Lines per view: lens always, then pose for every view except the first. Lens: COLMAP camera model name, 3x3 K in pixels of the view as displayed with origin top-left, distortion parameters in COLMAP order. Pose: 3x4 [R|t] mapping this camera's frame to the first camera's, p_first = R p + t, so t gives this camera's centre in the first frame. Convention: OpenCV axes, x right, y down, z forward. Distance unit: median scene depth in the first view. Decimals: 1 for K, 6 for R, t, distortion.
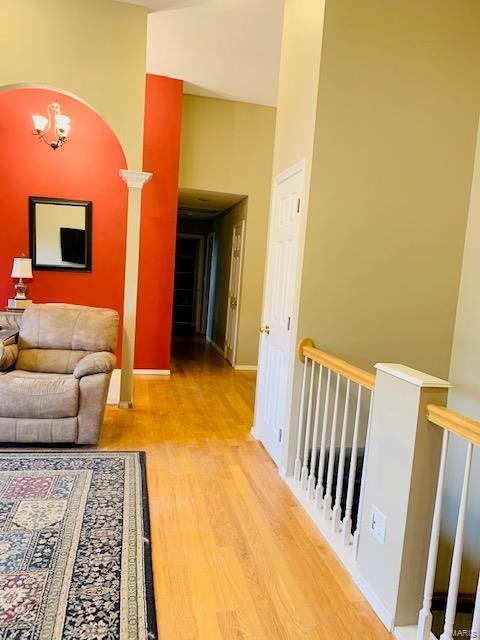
lens RADIAL K [[489.1, 0, 236.5], [0, 489.1, 319.4], [0, 0, 1]] dist [0.015727, -0.006536]
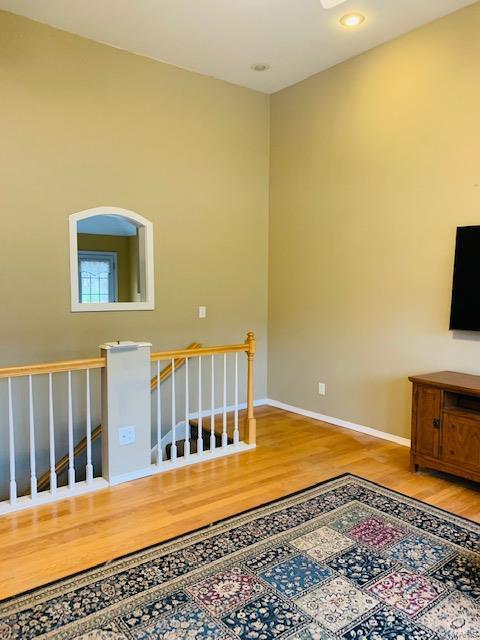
lens RADIAL K [[489.1, 0, 237.3], [0, 489.1, 319.4], [0, 0, 1]] dist [0.015727, -0.006536]
pose [[-0.434089, -0.125854, 0.892036, -1.203682], [0.060785, 0.983845, 0.168386, -0.221931], [-0.898817, 0.127317, -0.419426, 1.164575]]
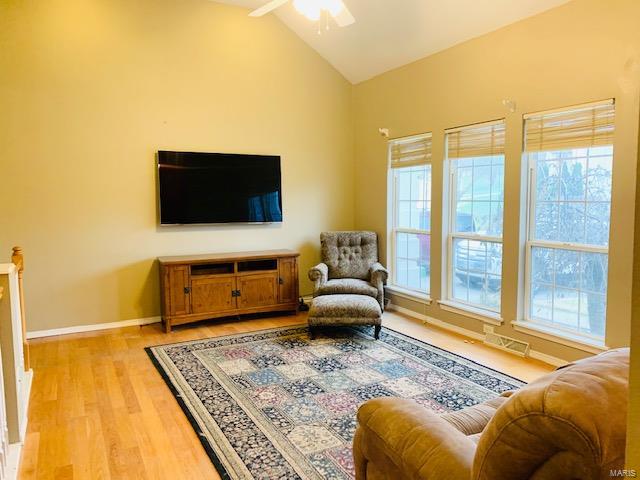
lens RADIAL K [[489.1, 0, 317.4], [0, 489.1, 241.9], [0, 0, 1]] dist [0.015727, -0.006536]
pose [[-0.961742, -0.025571, -0.272759, -0.120443], [-0.075277, 0.981976, 0.173366, -0.239028], [0.263410, 0.187266, -0.946333, 2.170464]]
